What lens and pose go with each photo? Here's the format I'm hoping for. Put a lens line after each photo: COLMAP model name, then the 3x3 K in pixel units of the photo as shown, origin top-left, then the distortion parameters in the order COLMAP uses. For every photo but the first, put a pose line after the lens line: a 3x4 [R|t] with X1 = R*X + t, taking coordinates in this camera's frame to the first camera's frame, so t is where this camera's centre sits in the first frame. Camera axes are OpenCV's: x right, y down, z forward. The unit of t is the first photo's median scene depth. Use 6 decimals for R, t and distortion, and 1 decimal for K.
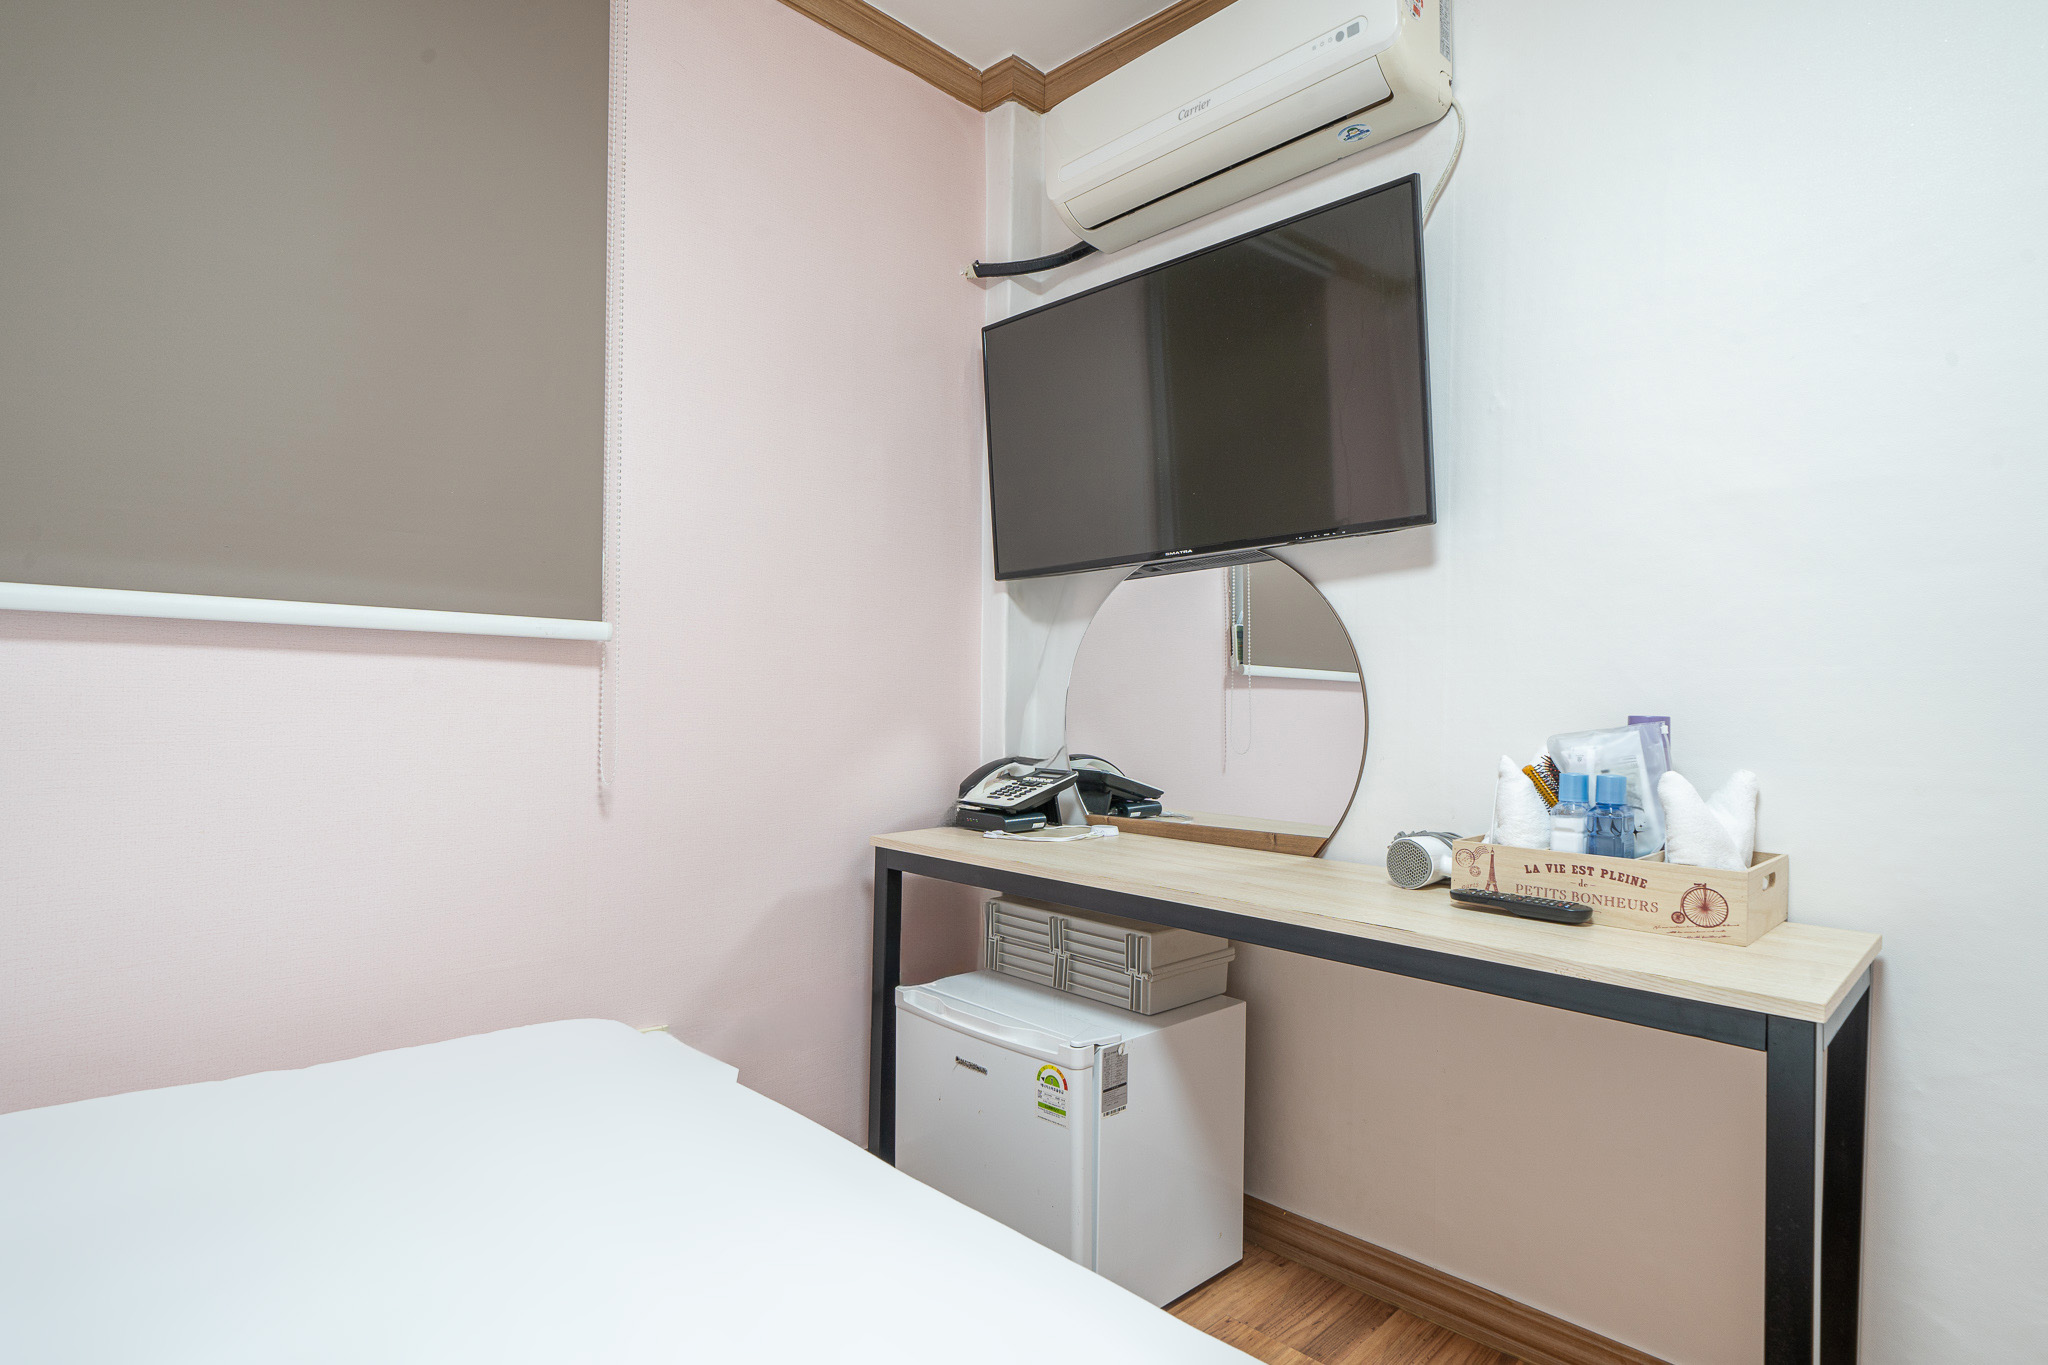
lens RADIAL K [[1046.8, 0, 1023.3], [0, 1046.8, 680.2], [0, 0, 1]] dist [-0.000794, 0.001291]
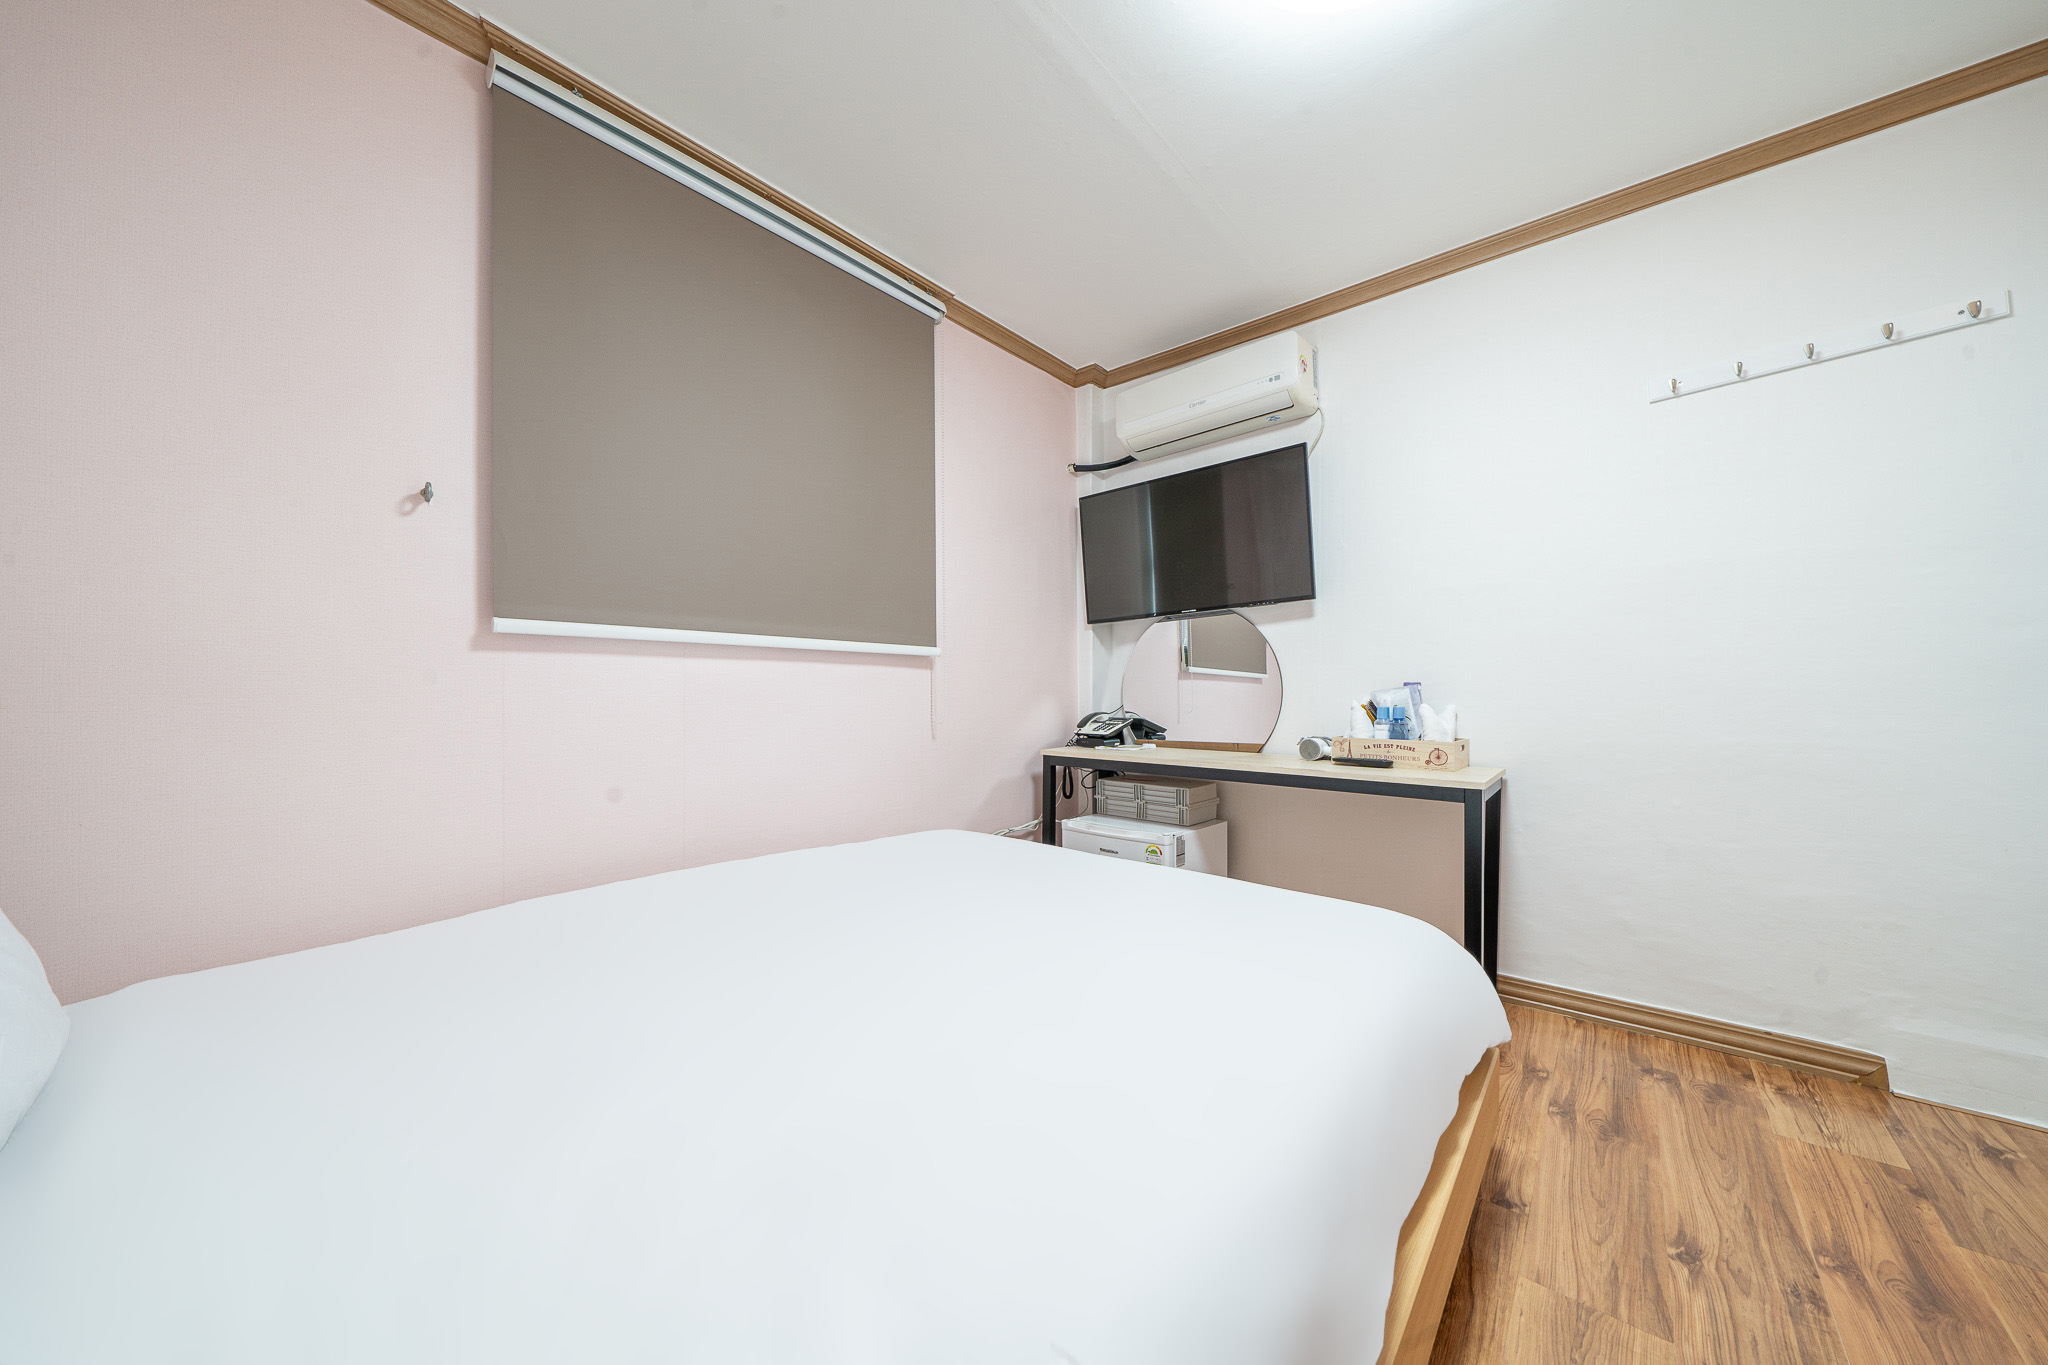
lens RADIAL K [[693.3, 0, 1020.4], [0, 693.3, 685.9], [0, 0, 1]] dist [-0.005115, 0.000133]
pose [[0.997271, -0.015235, 0.072243, -0.322450], [0.014794, 0.999869, 0.006632, 0.014845], [-0.072335, -0.005546, 0.997365, -0.401787]]
